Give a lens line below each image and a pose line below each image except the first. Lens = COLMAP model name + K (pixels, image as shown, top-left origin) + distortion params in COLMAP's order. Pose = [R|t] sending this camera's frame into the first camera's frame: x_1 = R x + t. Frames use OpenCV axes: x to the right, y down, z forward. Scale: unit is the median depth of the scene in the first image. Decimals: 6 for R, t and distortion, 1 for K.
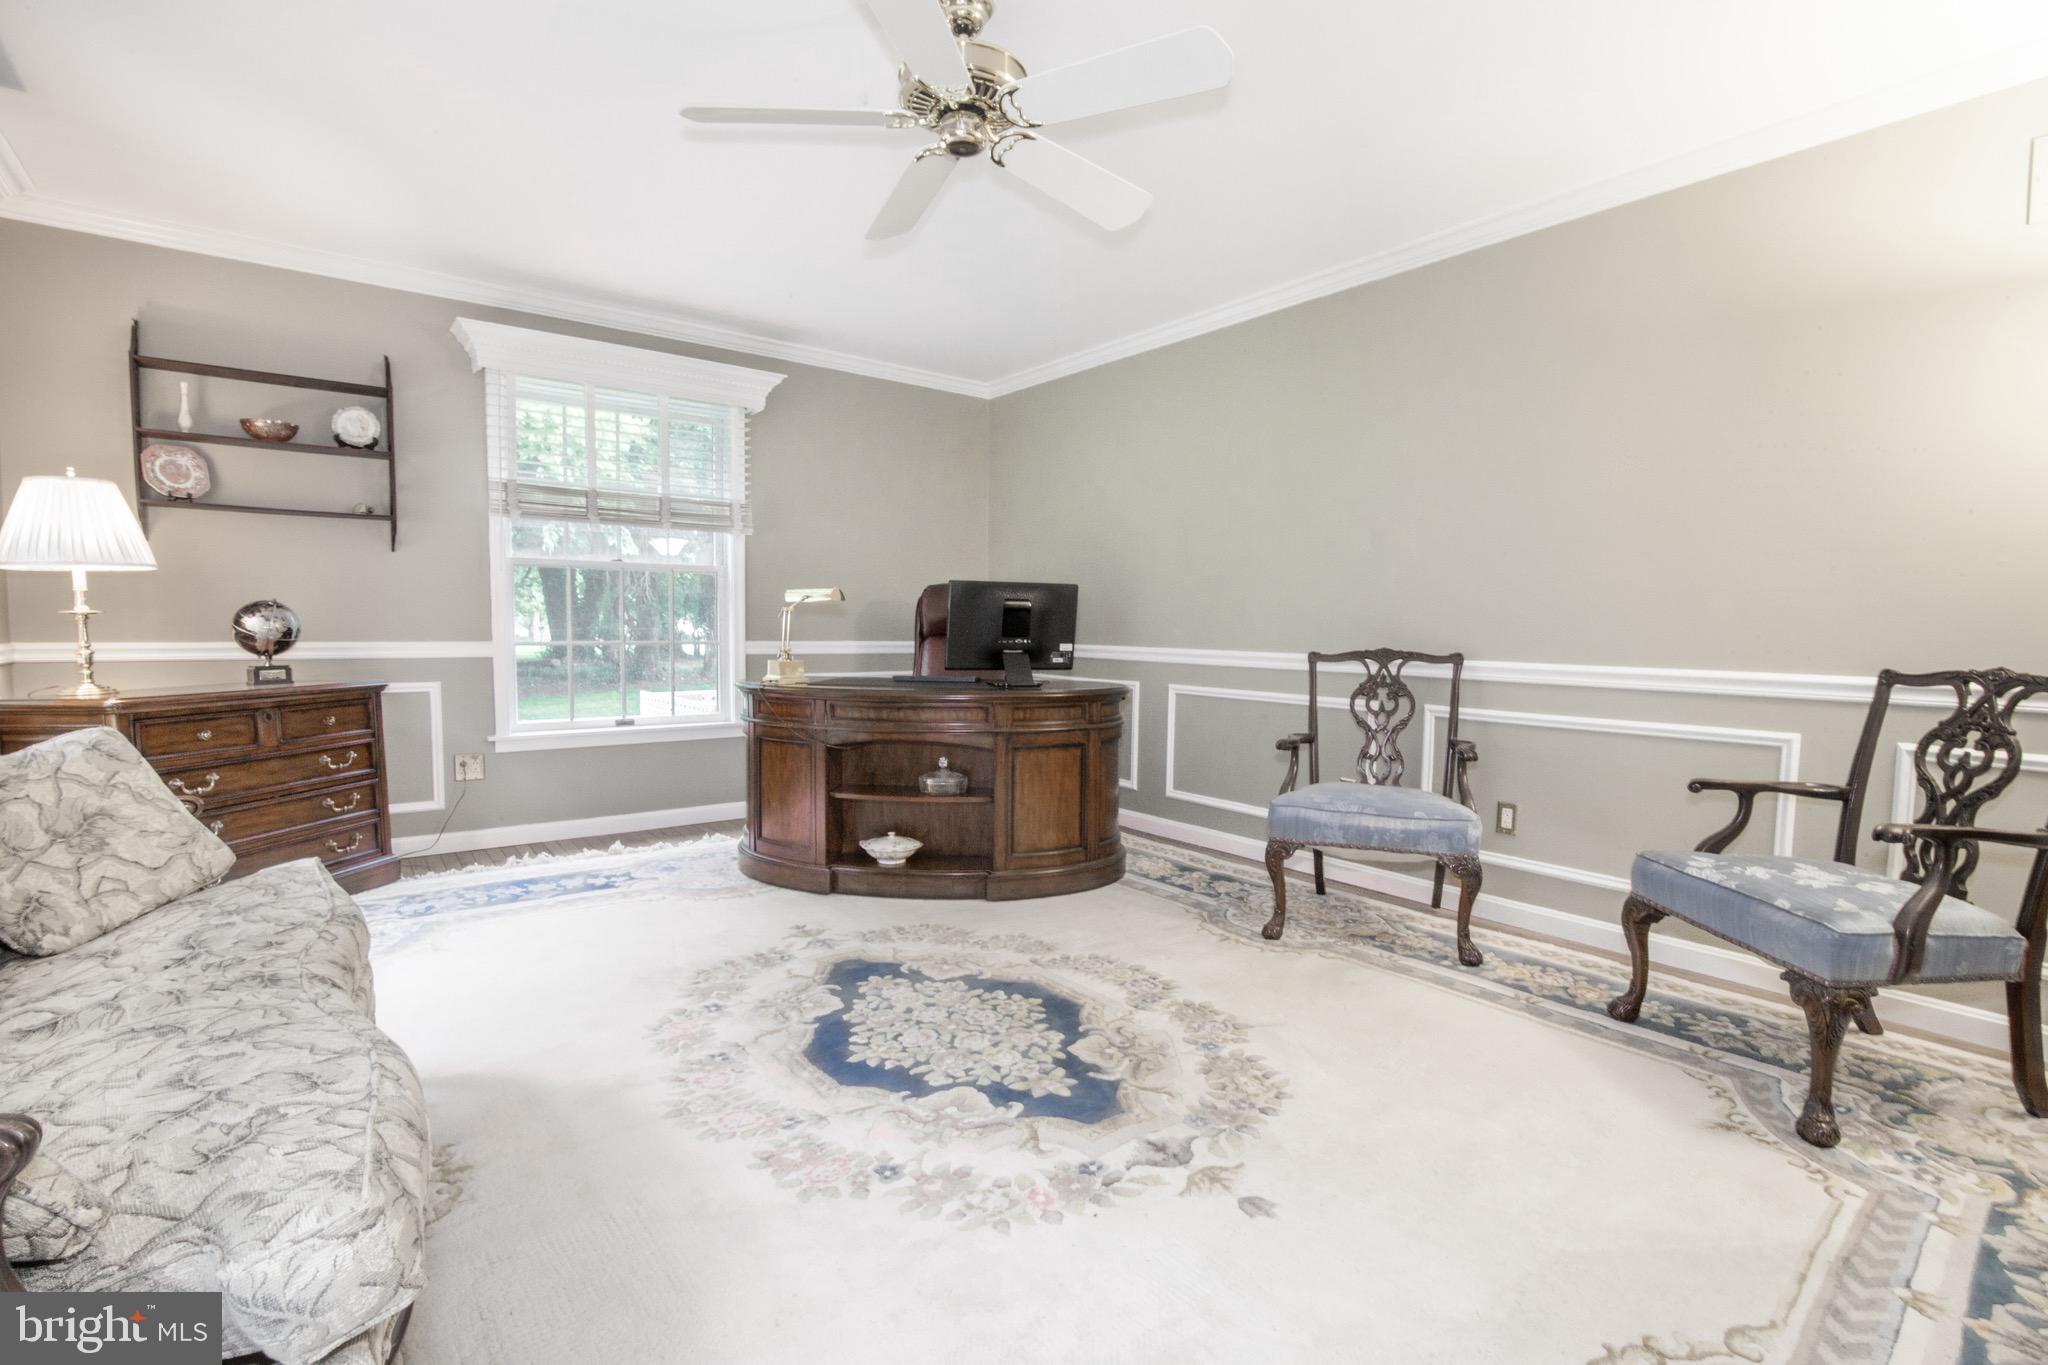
lens RADIAL K [[944.3, 0, 1017.0], [0, 944.3, 681.0], [0, 0, 1]] dist [-0.000617, 0.000335]
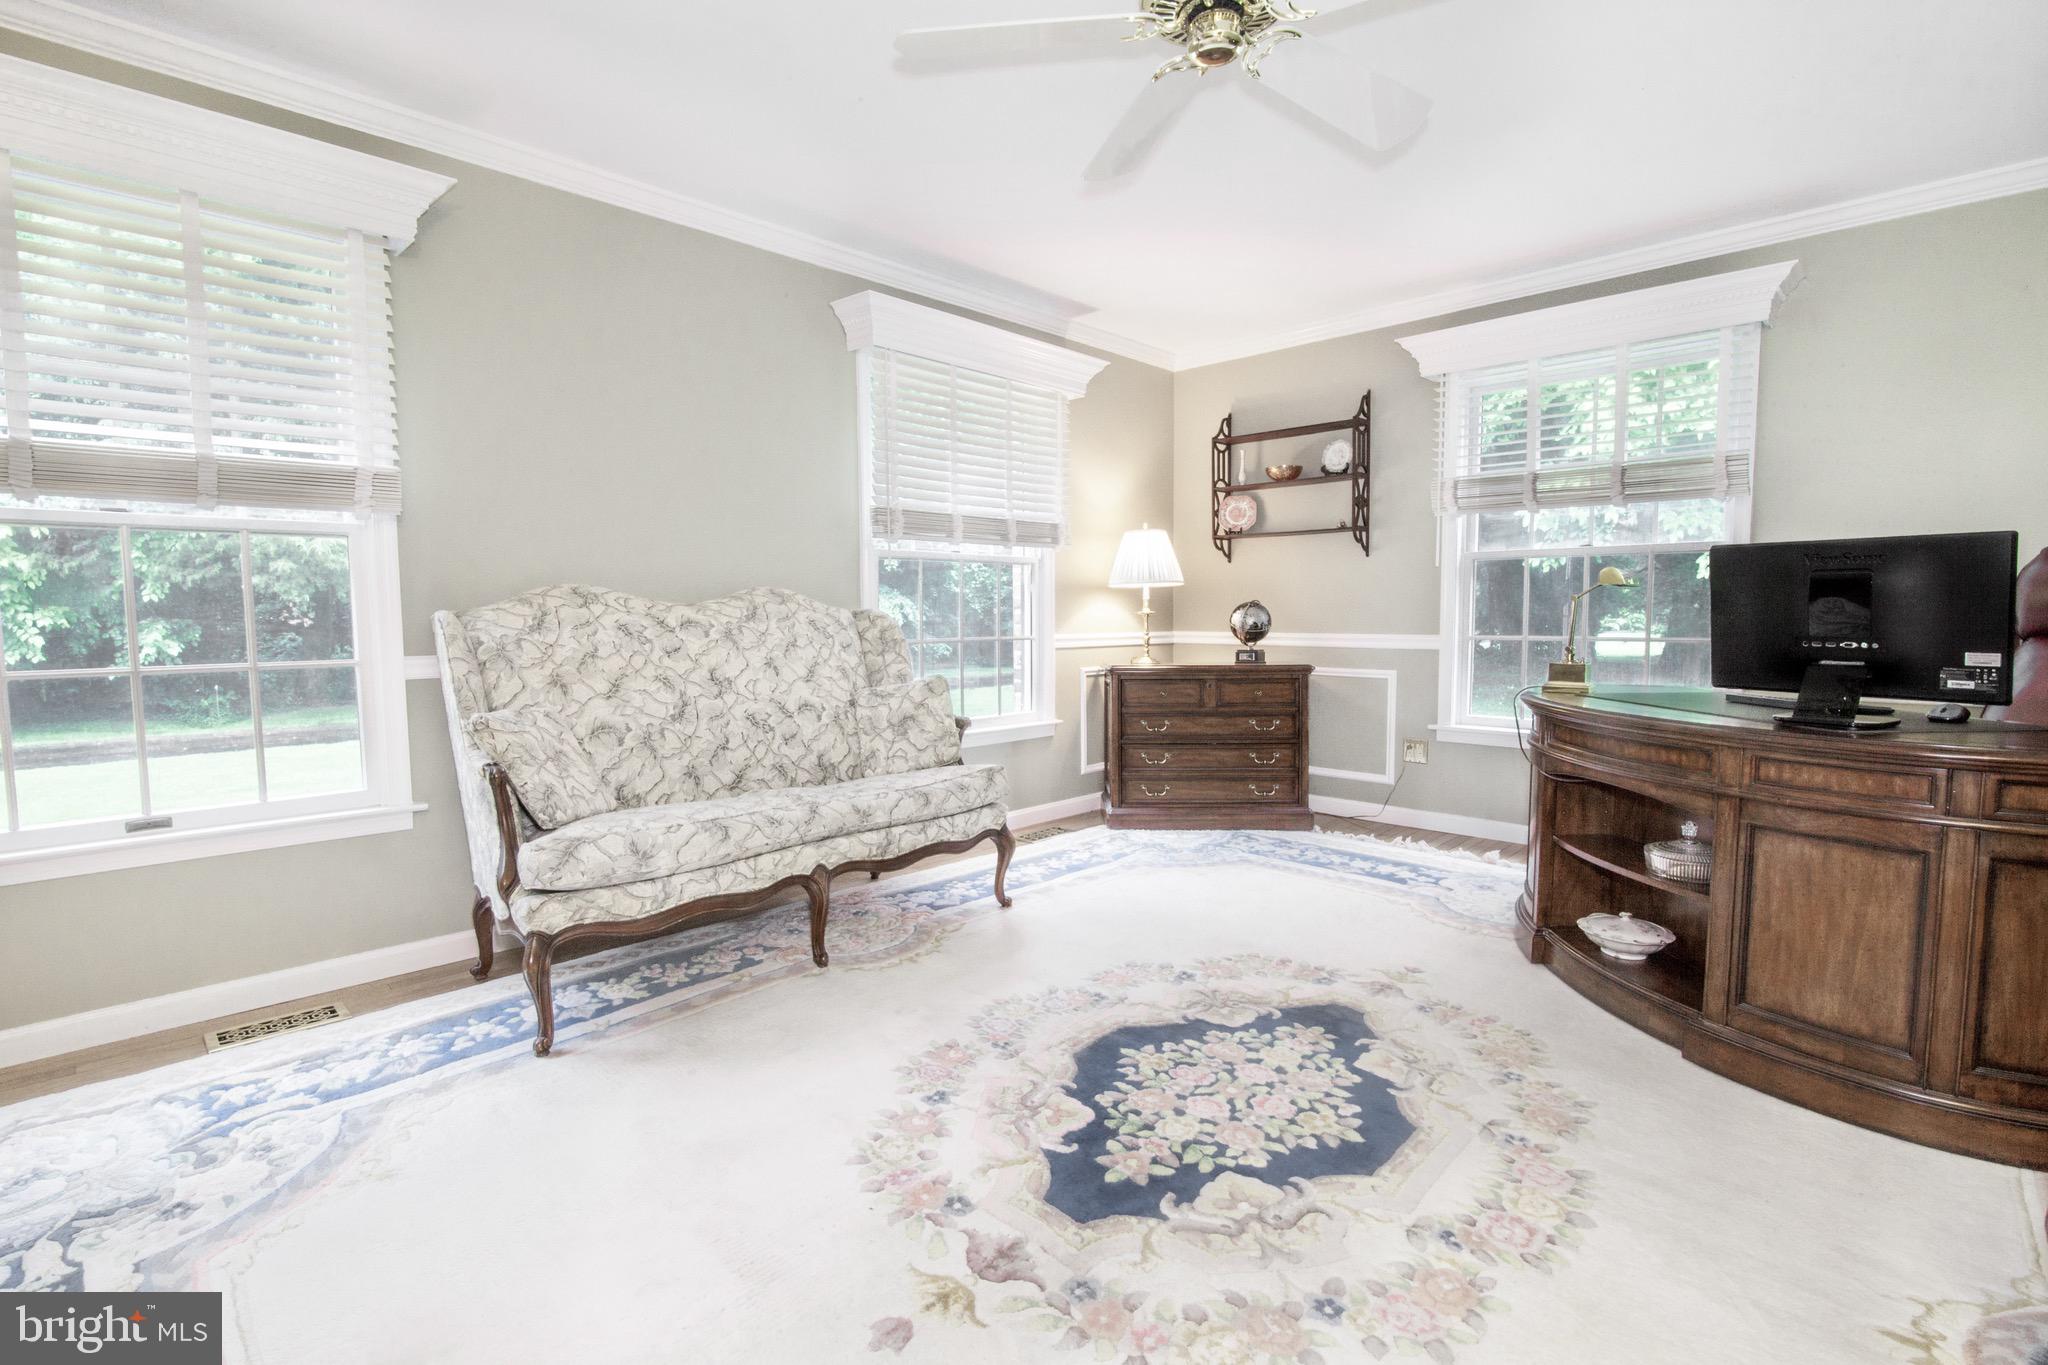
lens RADIAL K [[944.3, 0, 1025.6], [0, 944.3, 689.4], [0, 0, 1]] dist [-0.000617, 0.000335]
pose [[0.155398, 0.069109, -0.985432, 0.484522], [-0.054957, 0.996610, 0.061227, -0.023944], [0.986322, 0.044642, 0.158669, 0.450251]]
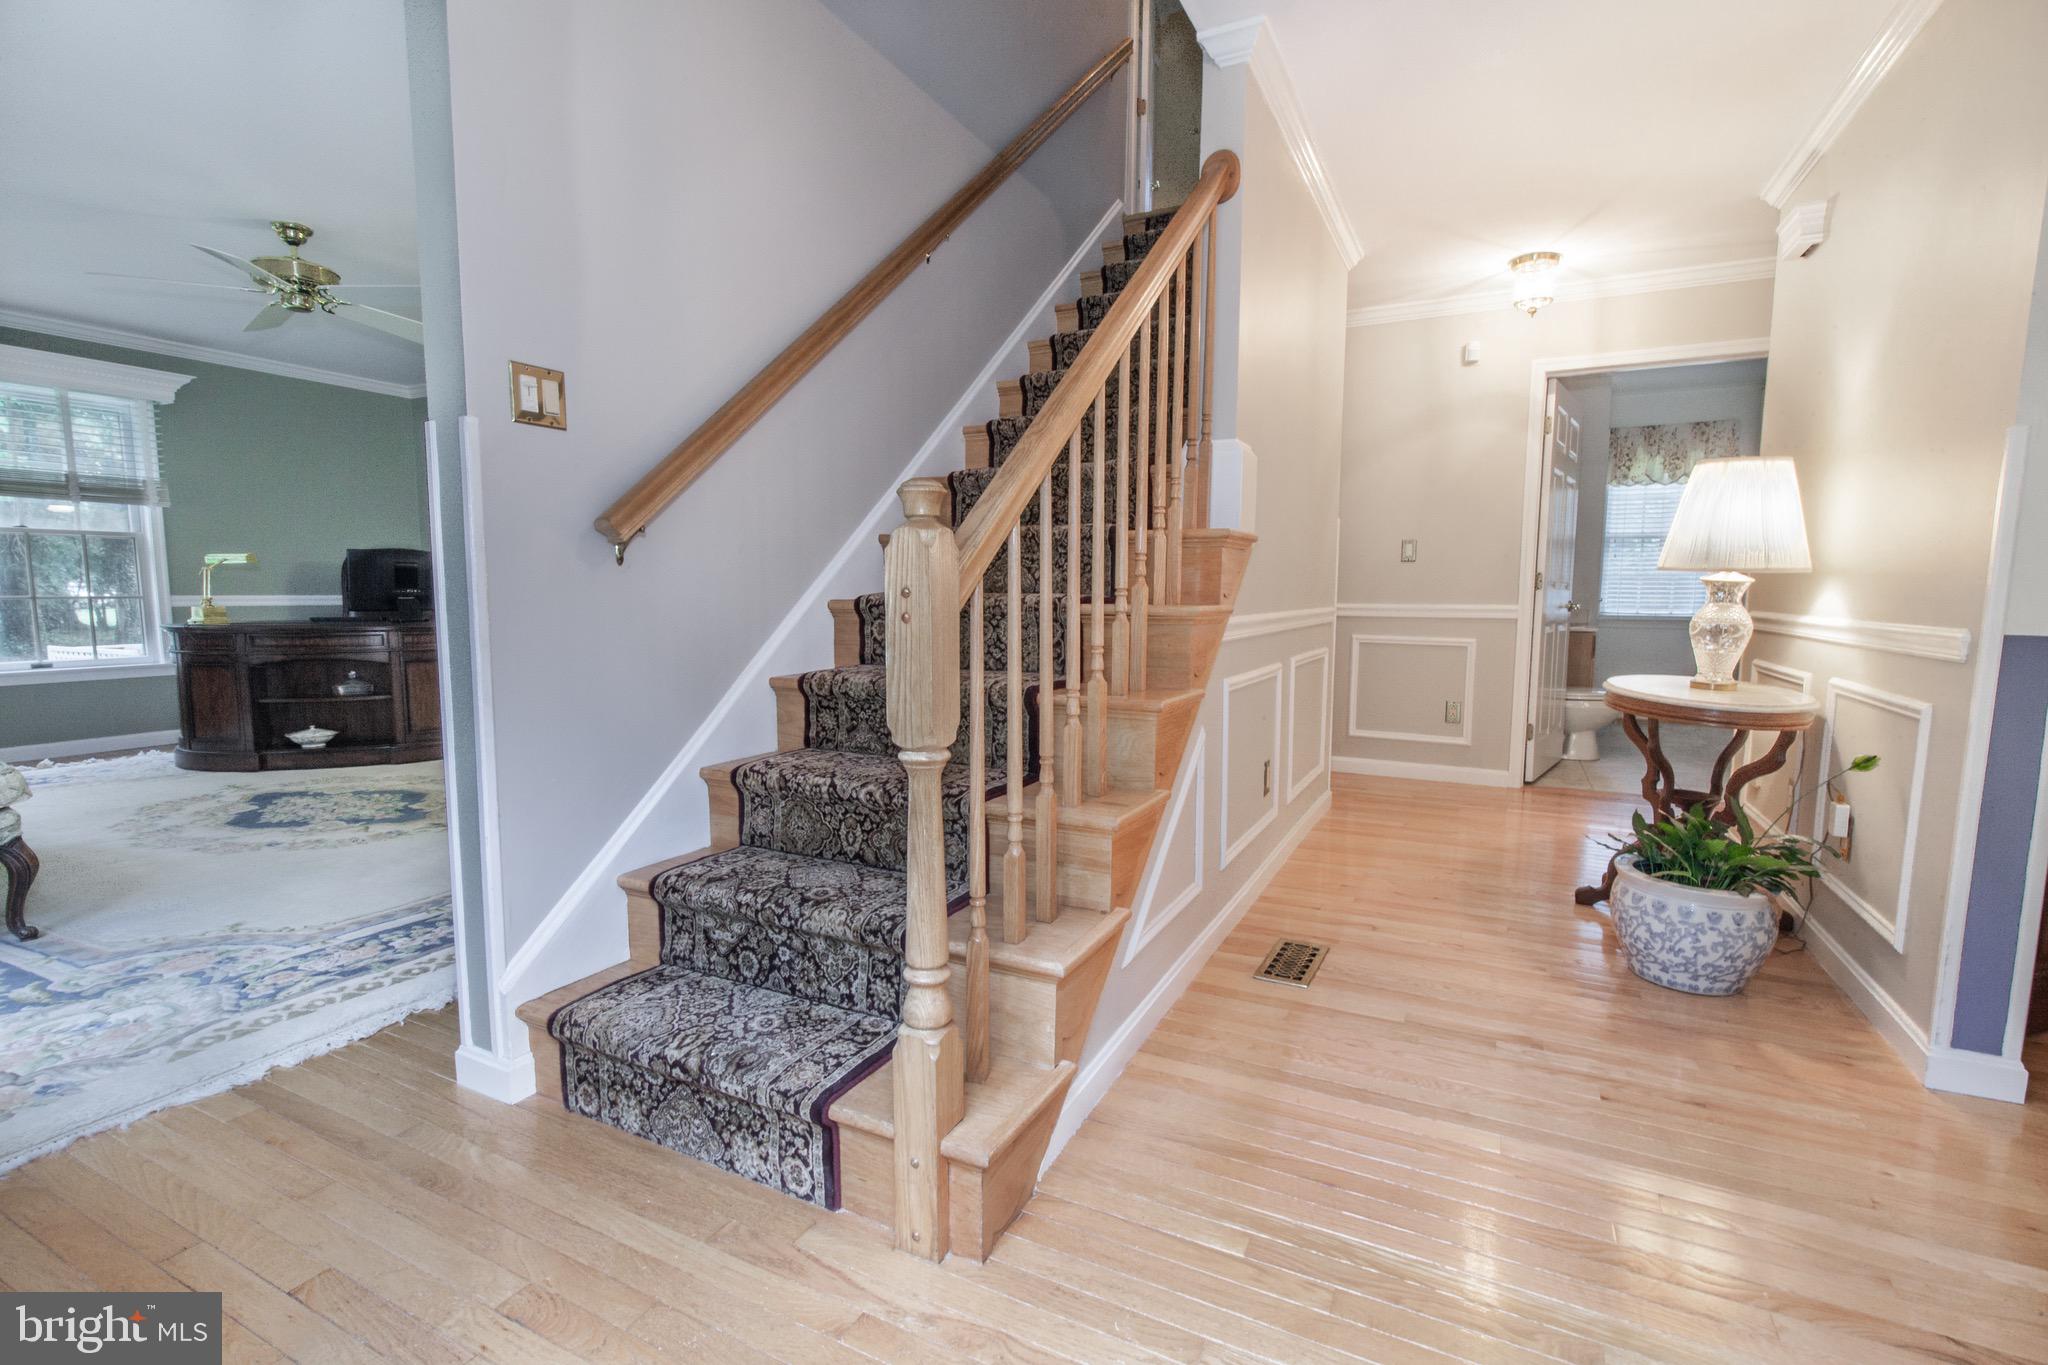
lens RADIAL K [[944.3, 0, 1034.4], [0, 944.3, 688.1], [0, 0, 1]] dist [-0.000617, 0.000335]
pose [[0.898927, -0.052457, 0.434946, 0.232994], [0.030366, 0.997878, 0.057591, 0.054915], [-0.437045, -0.038563, 0.898613, -0.763399]]
